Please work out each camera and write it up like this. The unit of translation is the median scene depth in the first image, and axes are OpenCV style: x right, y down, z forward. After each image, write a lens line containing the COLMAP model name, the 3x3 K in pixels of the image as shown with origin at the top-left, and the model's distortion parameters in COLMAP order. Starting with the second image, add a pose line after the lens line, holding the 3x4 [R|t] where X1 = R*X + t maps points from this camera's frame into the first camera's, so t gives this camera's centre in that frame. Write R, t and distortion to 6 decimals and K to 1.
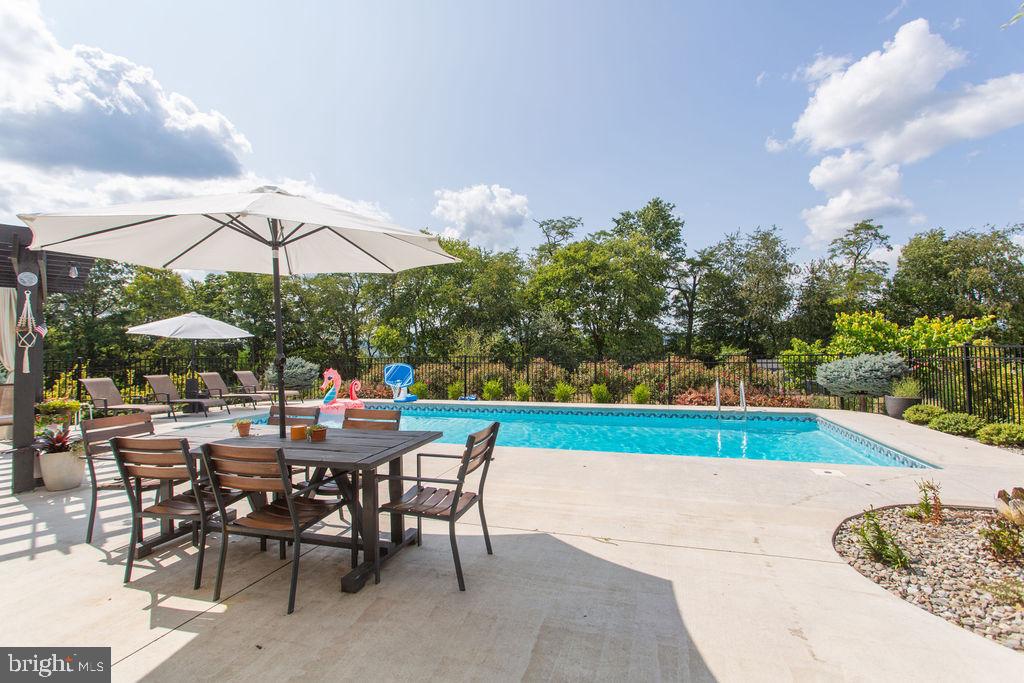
lens RADIAL K [[504.5, 0, 512.0], [0, 504.5, 341.5], [0, 0, 1]] dist [-0.001533, 0.000002]
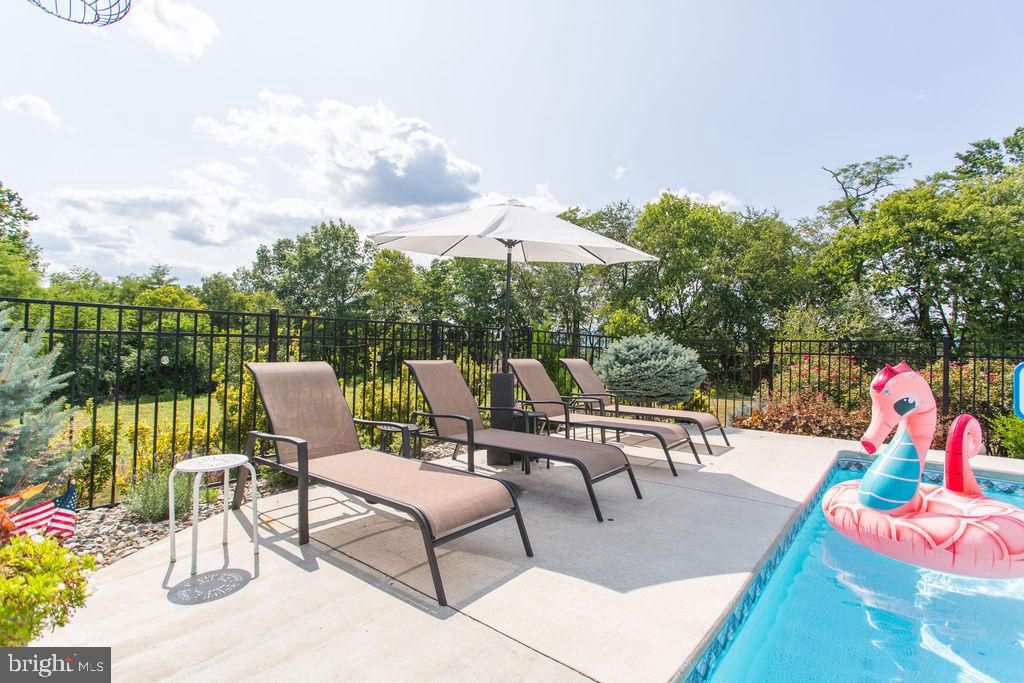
lens RADIAL K [[504.0, 0, 512.0], [0, 504.0, 341.5], [0, 0, 1]] dist [0.000990, 0.000392]
pose [[0.931089, 0.025633, -0.363891, -0.107765], [-0.020089, 0.999617, 0.019012, 0.009314], [0.364239, -0.010392, 0.931247, 0.140529]]
